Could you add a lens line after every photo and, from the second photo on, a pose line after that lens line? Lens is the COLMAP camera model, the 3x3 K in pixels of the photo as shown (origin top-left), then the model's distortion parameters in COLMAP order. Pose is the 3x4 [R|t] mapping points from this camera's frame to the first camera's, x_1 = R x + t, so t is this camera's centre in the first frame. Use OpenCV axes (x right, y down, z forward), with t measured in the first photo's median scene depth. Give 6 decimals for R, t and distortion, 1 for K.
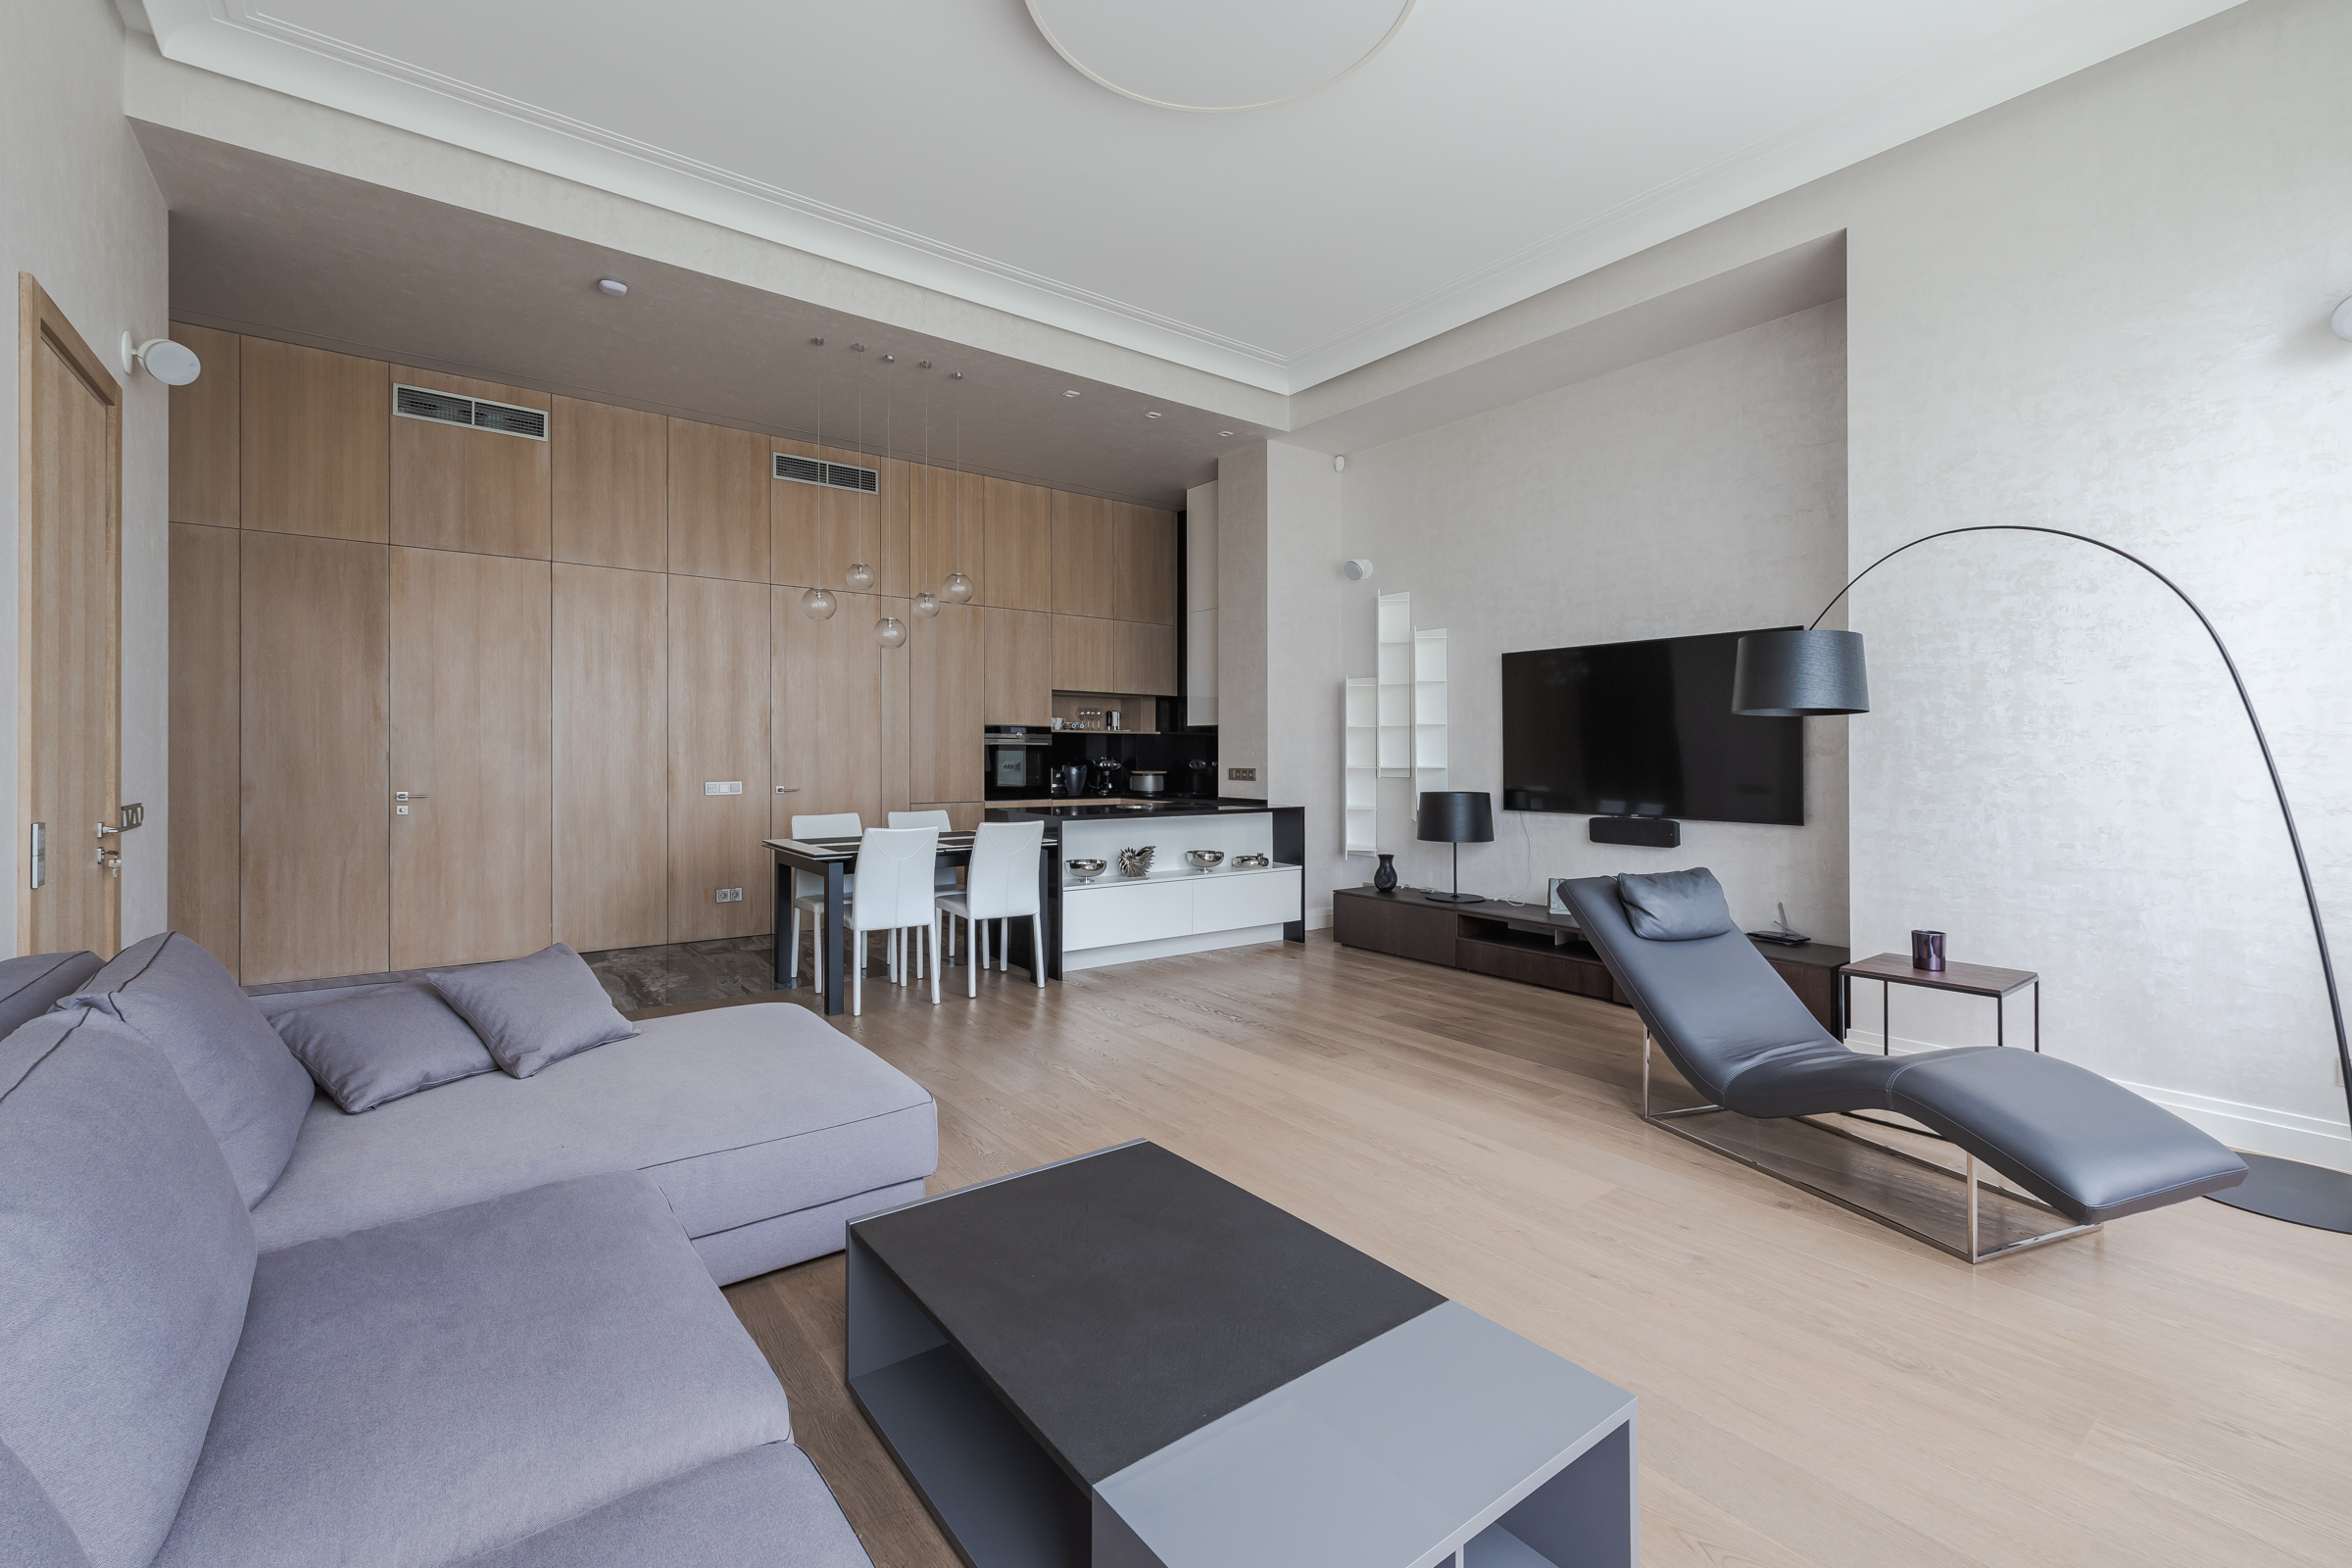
lens RADIAL K [[1003.3, 0, 1173.0], [0, 1003.3, 742.2], [0, 0, 1]] dist [0.002107, -0.000614]
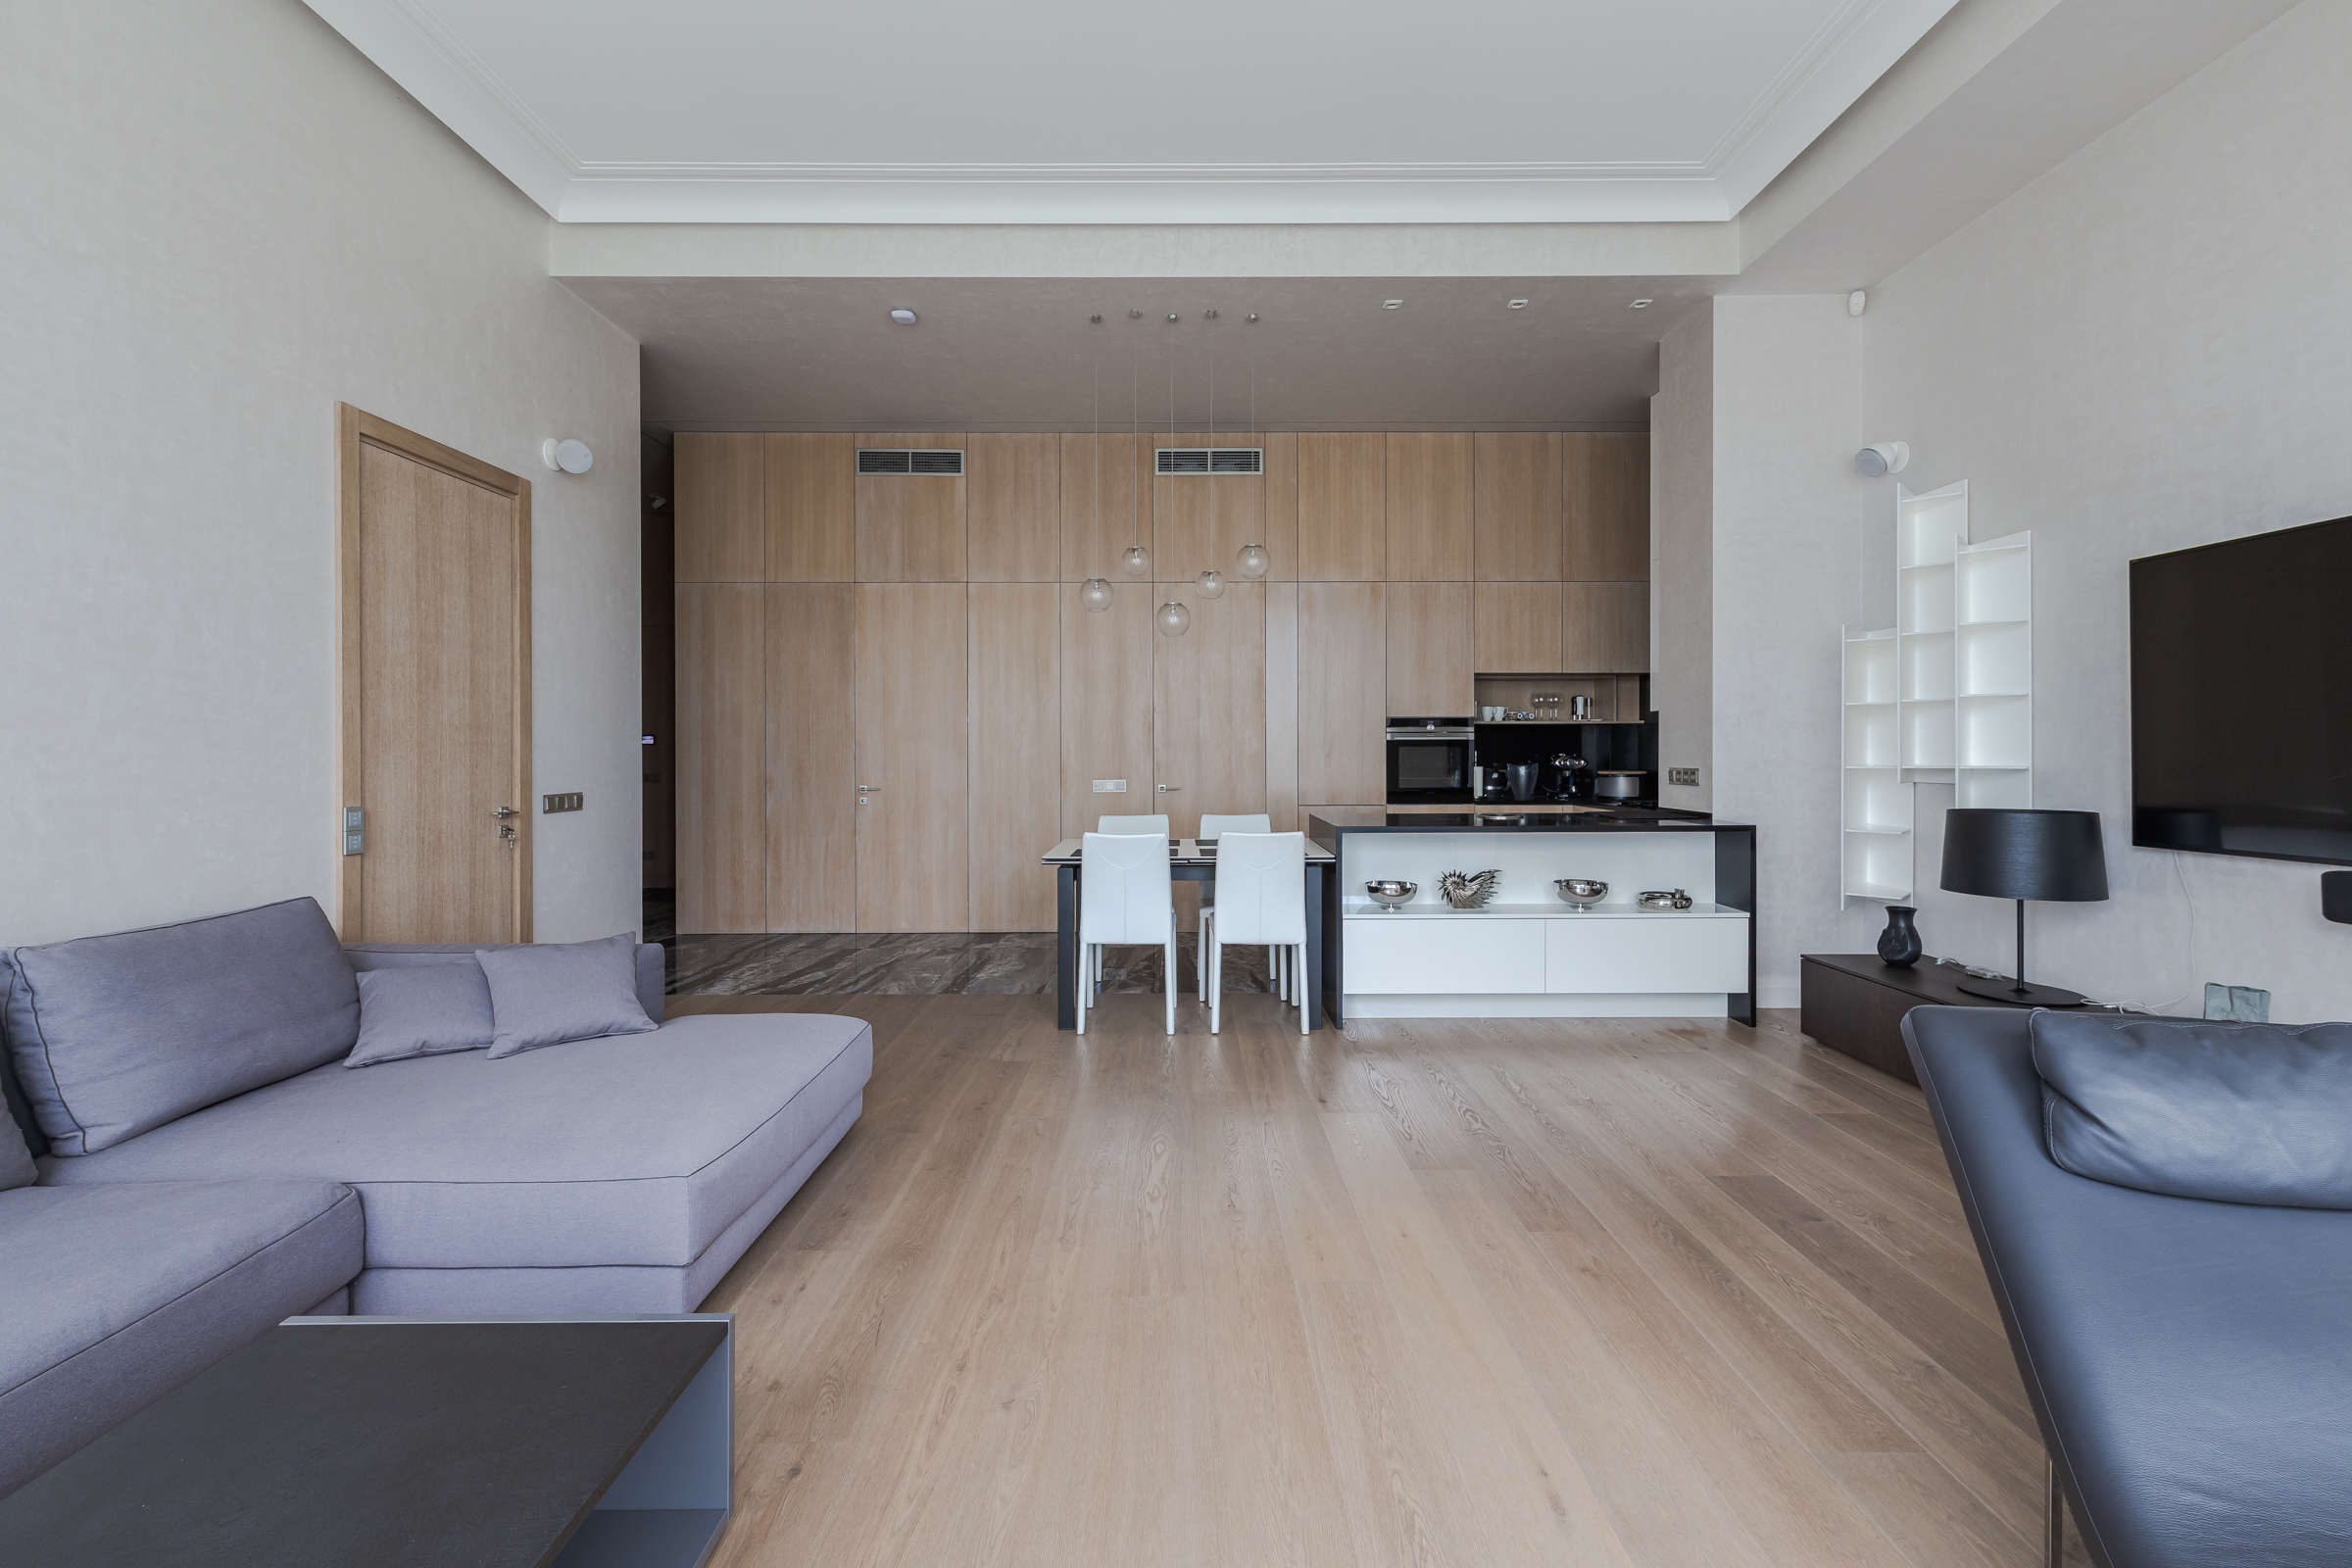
lens RADIAL K [[996.0, 0, 1170.8], [0, 996.0, 754.5], [0, 0, 1]] dist [0.002335, -0.000479]
pose [[0.798867, -0.005121, -0.601487, 0.222070], [0.013888, 0.999854, 0.009932, 0.004486], [0.601348, -0.016288, 0.798821, 0.232049]]
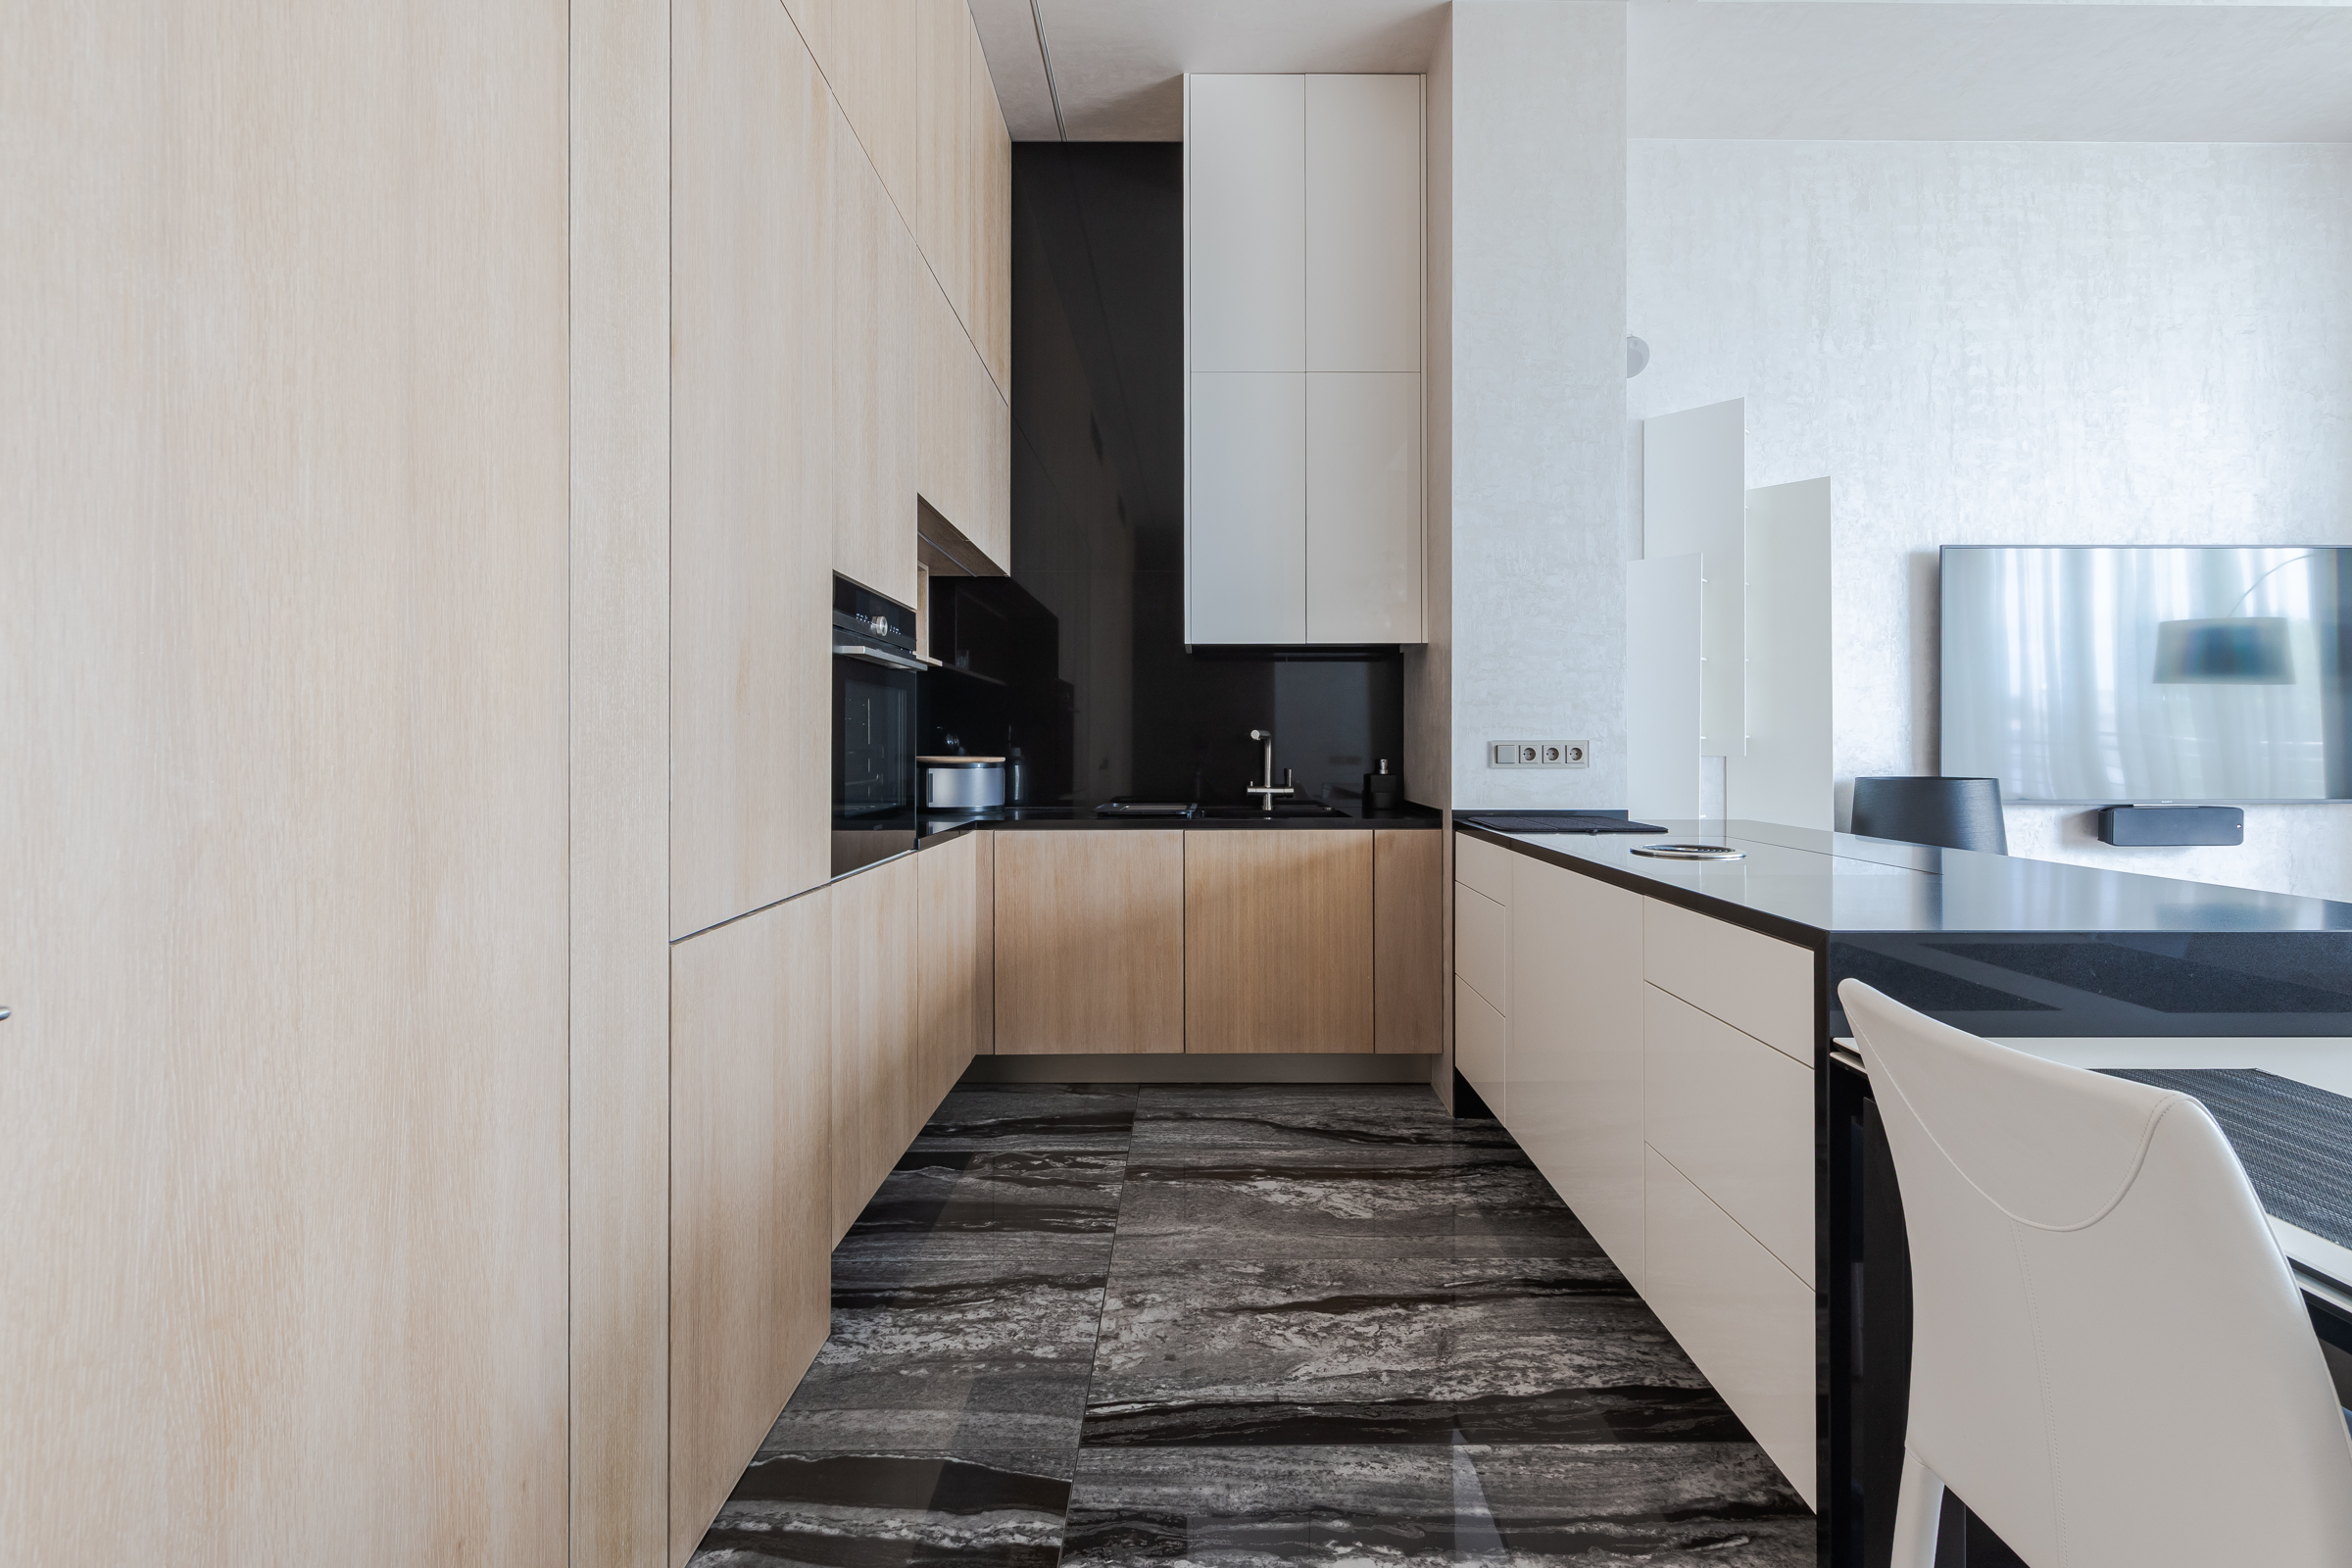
lens RADIAL K [[1045.9, 0, 1169.5], [0, 1045.9, 736.0], [0, 0, 1]] dist [0.007120, -0.000452]
pose [[0.599936, 0.003986, 0.800038, -0.415849], [-0.006739, 0.999977, 0.000071, 0.027115], [-0.800019, -0.005433, 0.599949, 0.933370]]
